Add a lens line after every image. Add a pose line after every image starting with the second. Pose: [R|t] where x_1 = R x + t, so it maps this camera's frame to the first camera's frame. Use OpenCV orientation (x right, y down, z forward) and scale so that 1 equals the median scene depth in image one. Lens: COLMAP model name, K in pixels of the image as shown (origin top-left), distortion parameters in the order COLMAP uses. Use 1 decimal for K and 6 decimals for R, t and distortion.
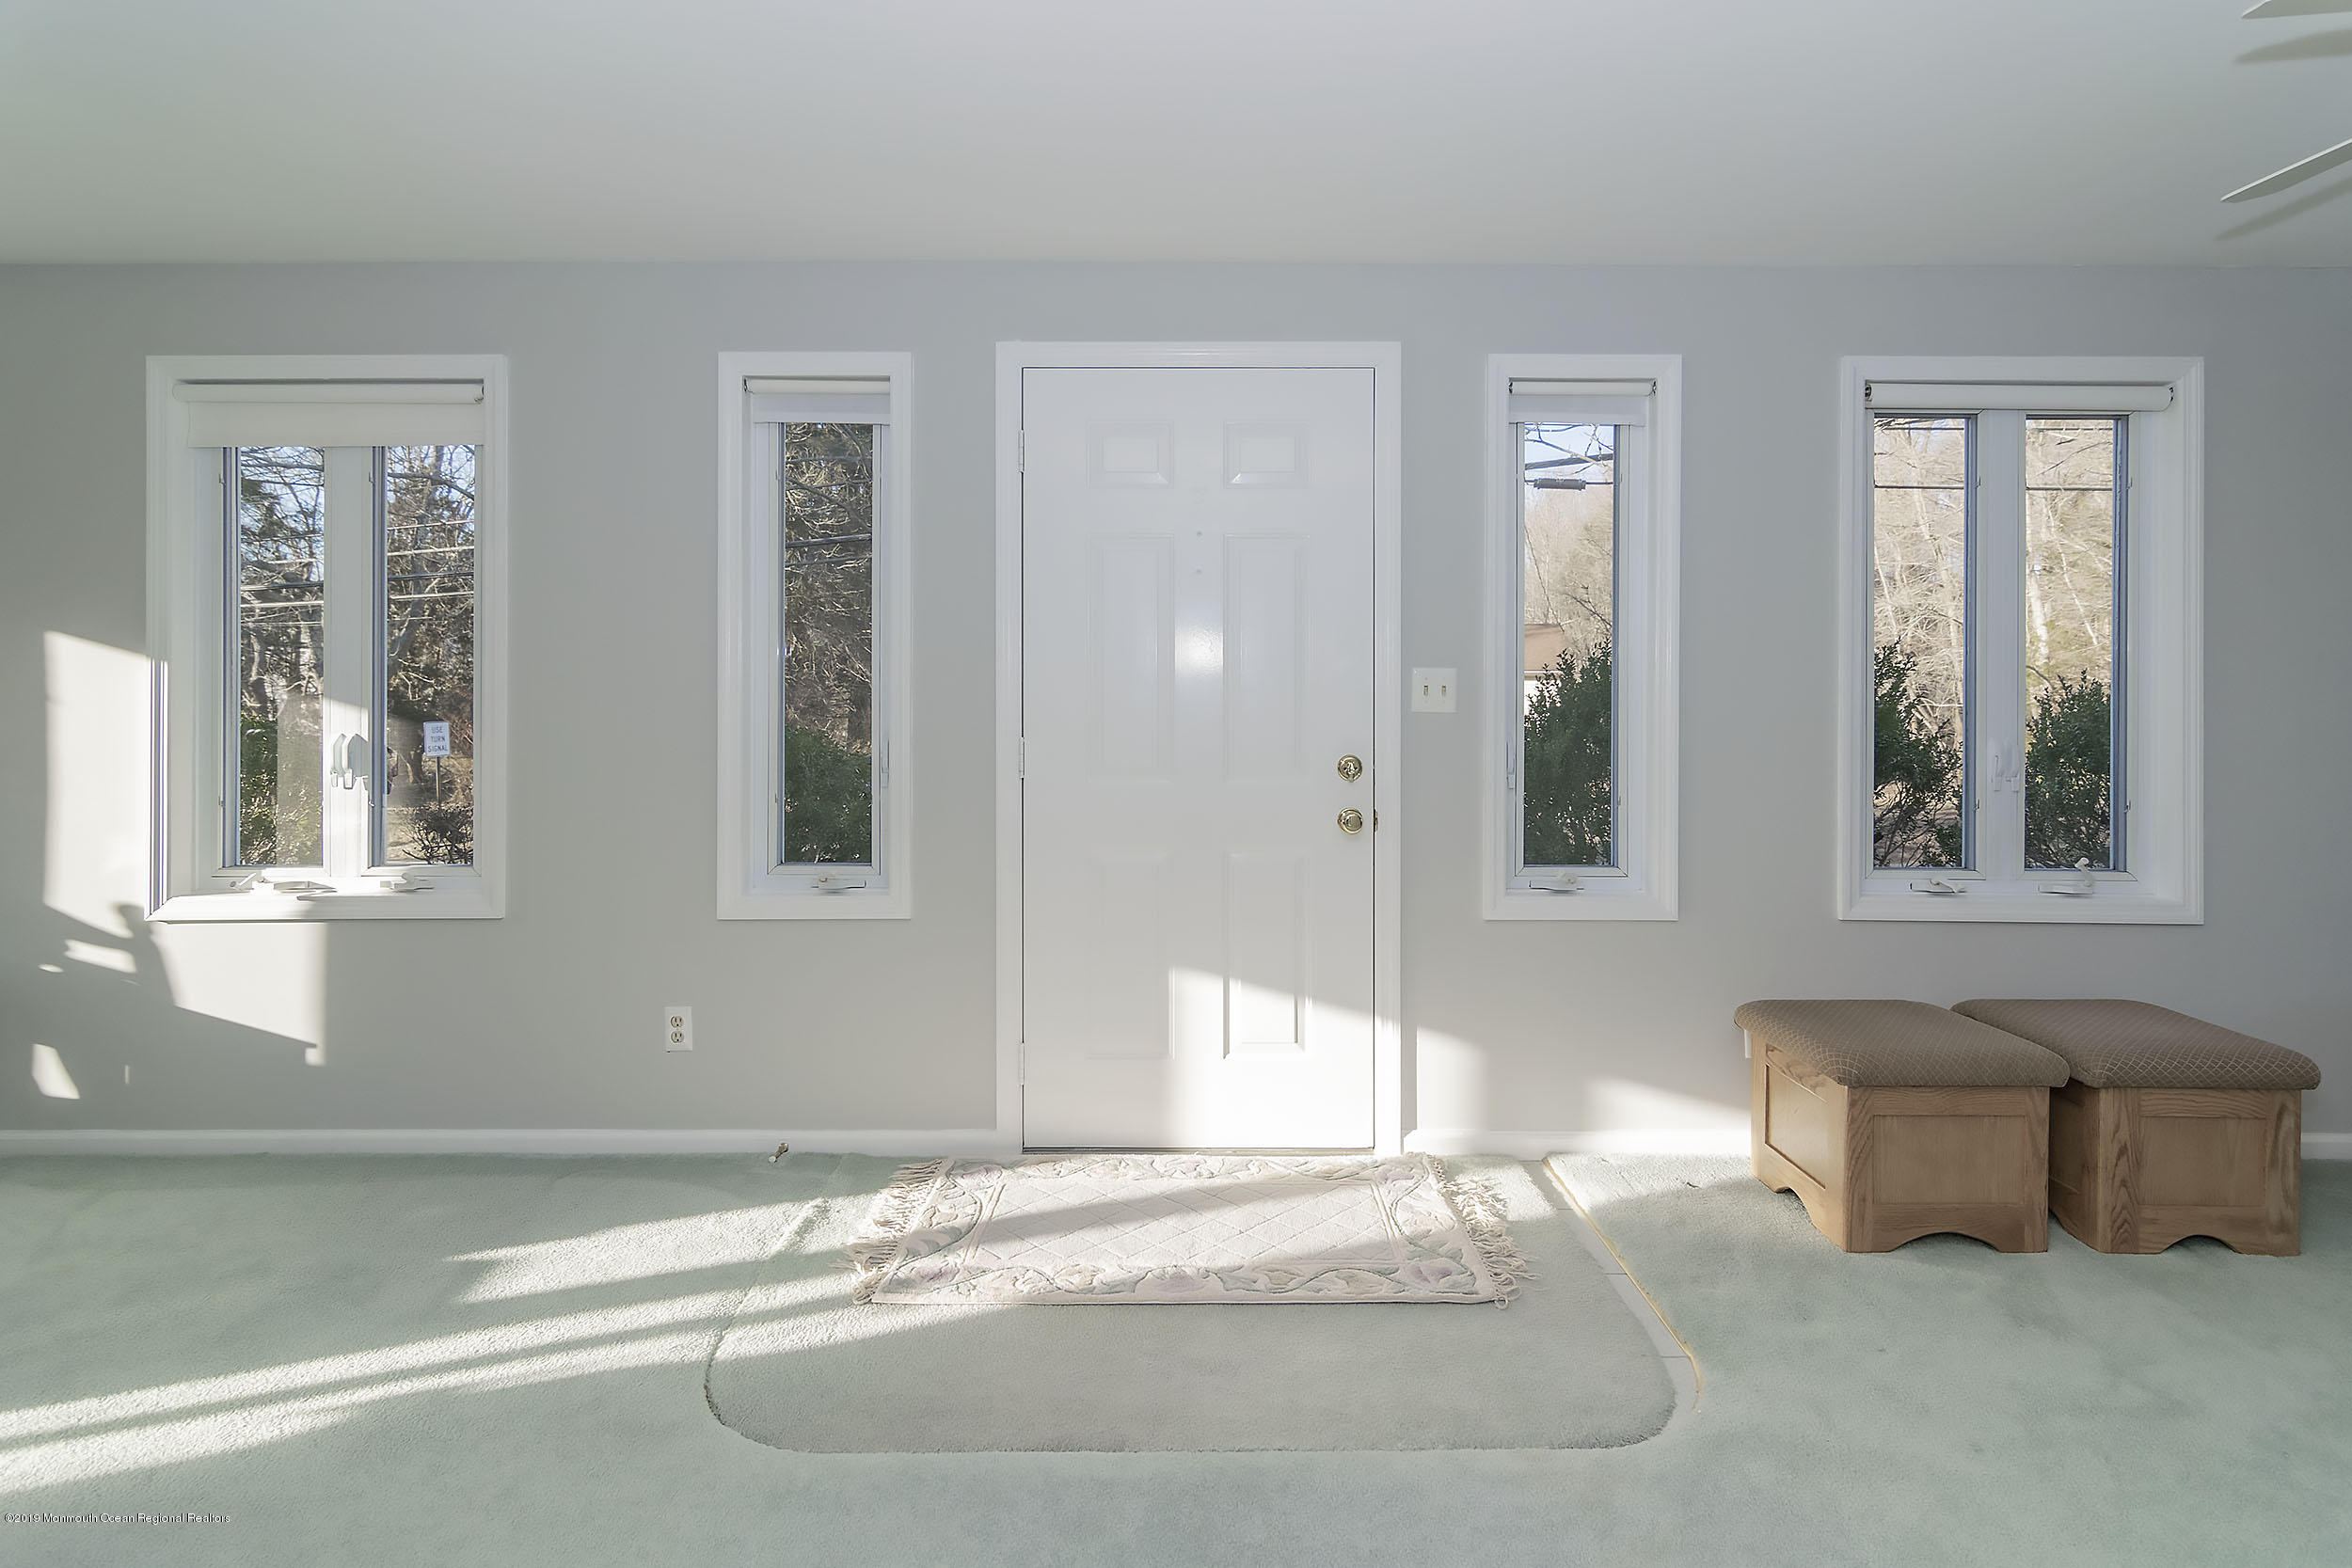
lens RADIAL K [[1023.8, 0, 1121.8], [0, 1023.8, 751.4], [0, 0, 1]] dist [-0.000601, -0.000044]
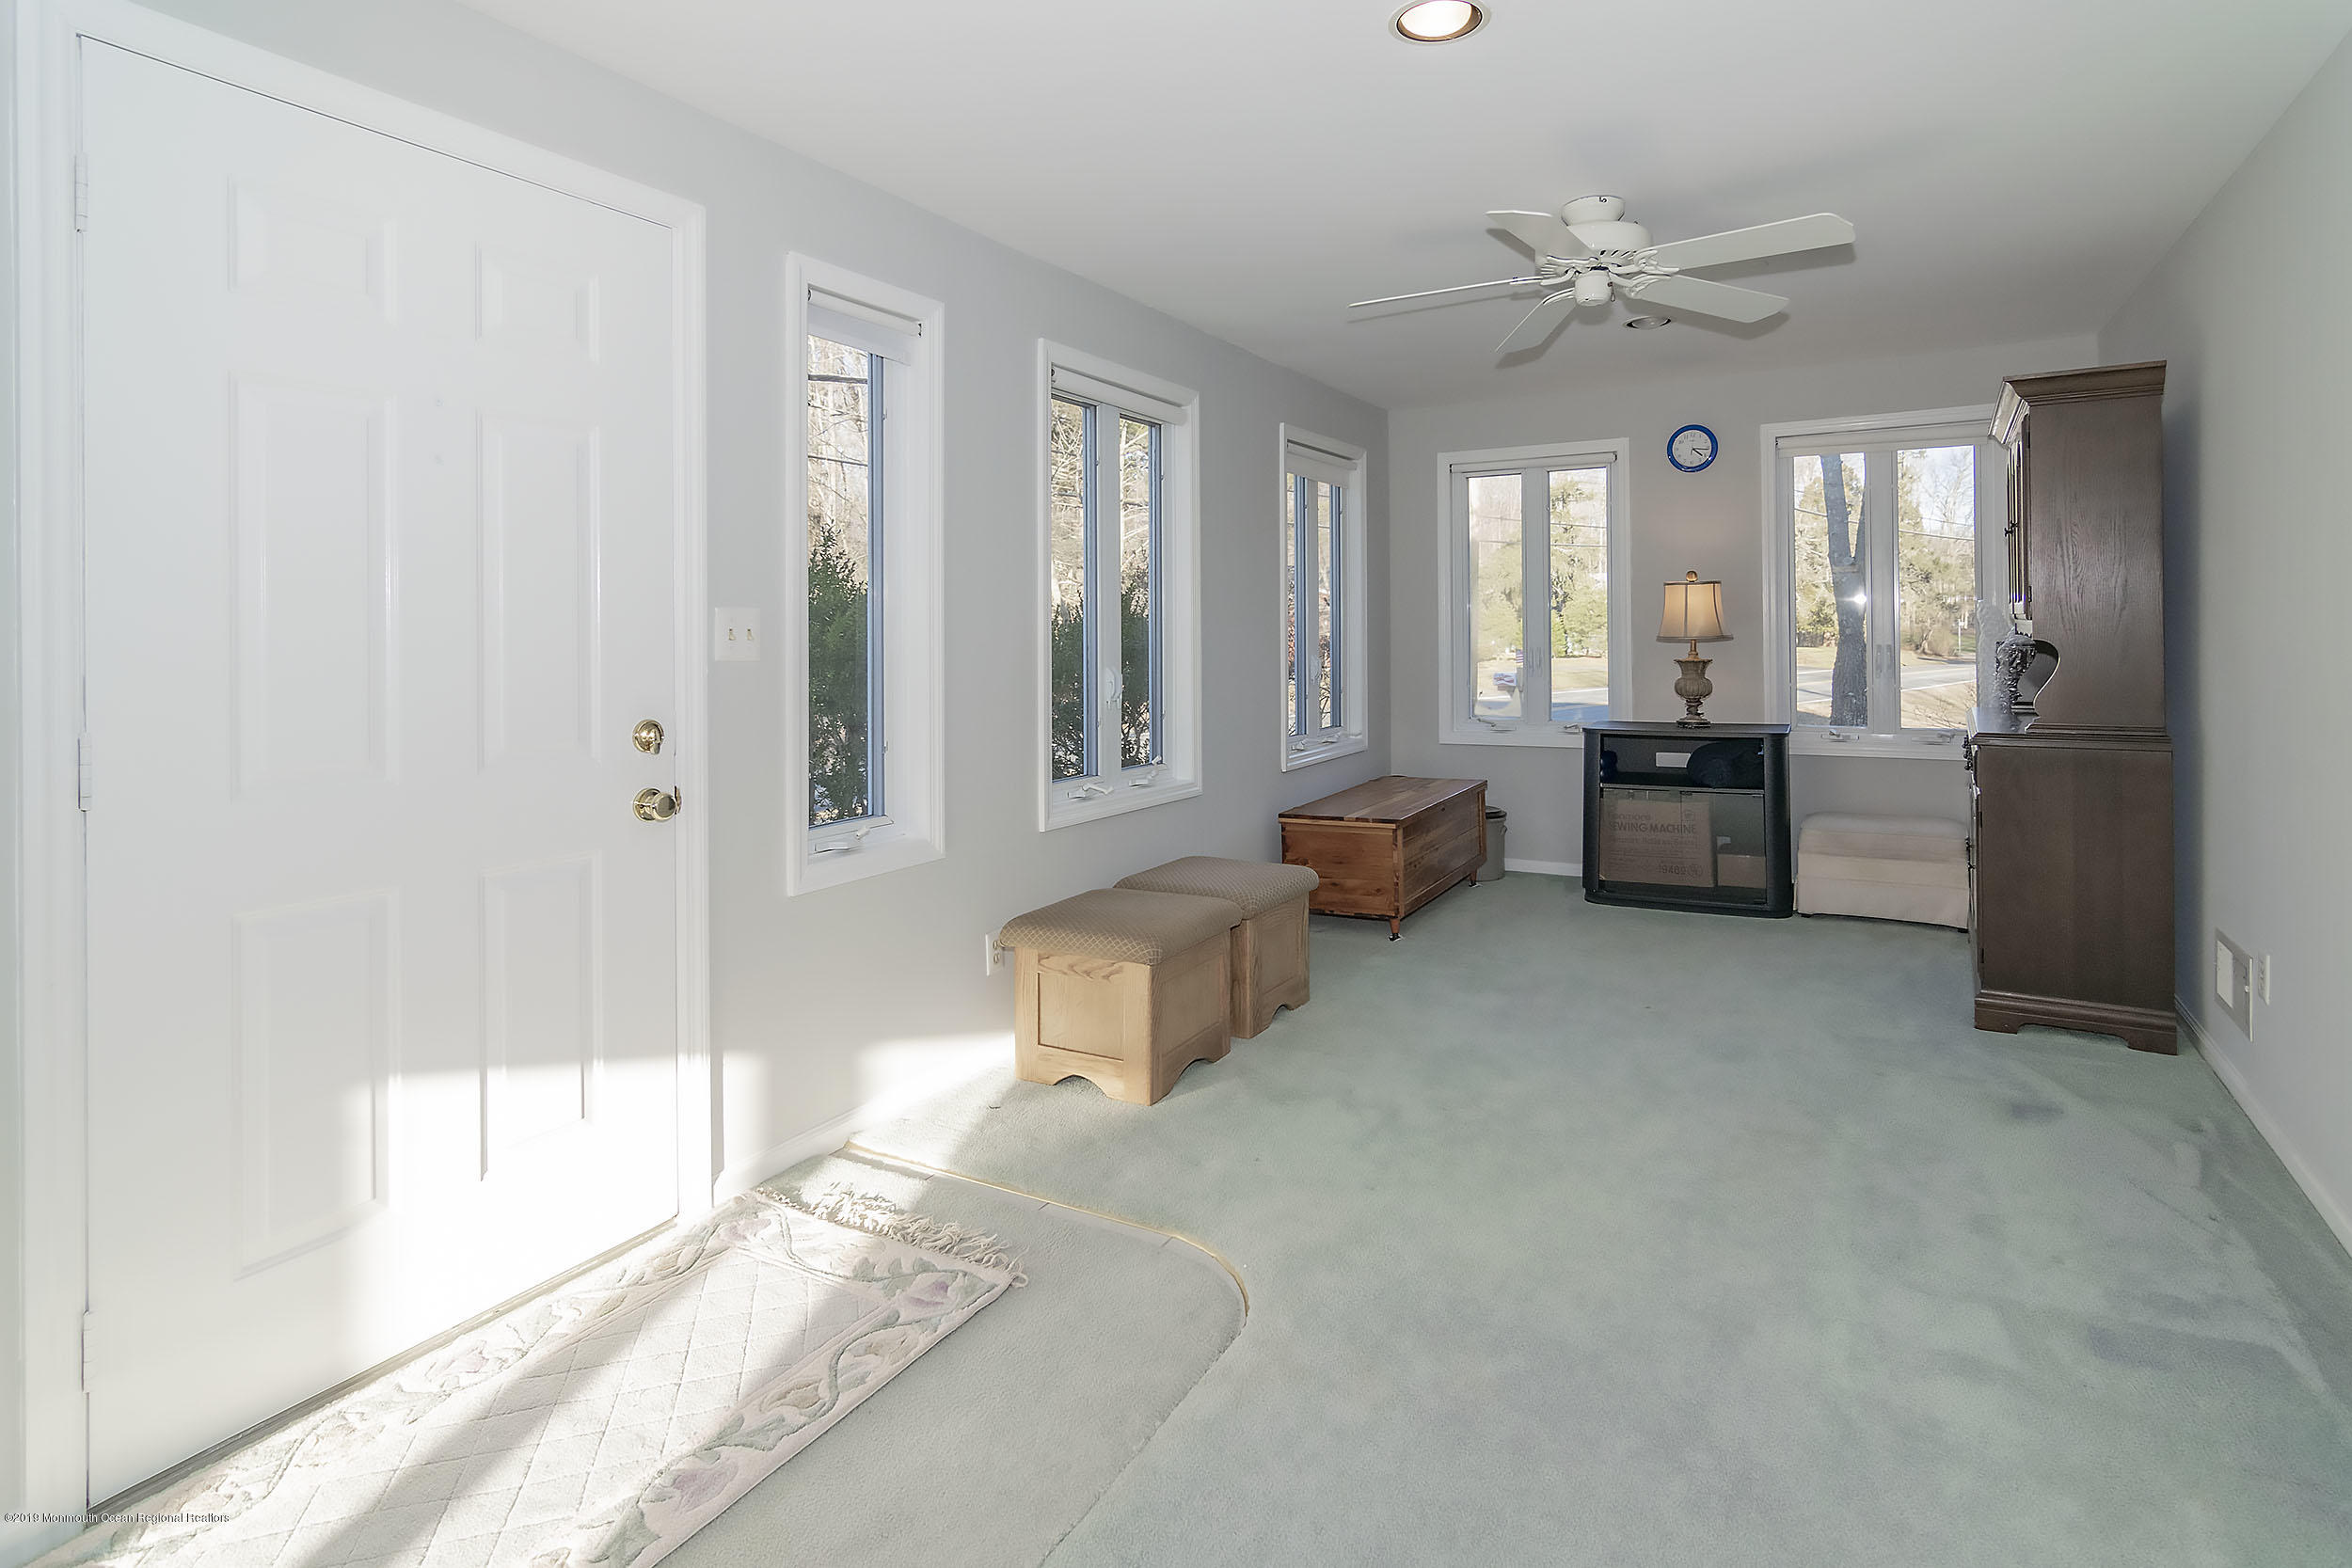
lens RADIAL K [[1143.8, 0, 1164.3], [0, 1143.8, 749.6], [0, 0, 1]] dist [0.002096, 0.000716]
pose [[0.526949, -0.100836, 0.843894, -0.294248], [0.059540, 0.994877, 0.081698, -0.022723], [-0.847809, 0.007195, 0.530253, 0.231036]]
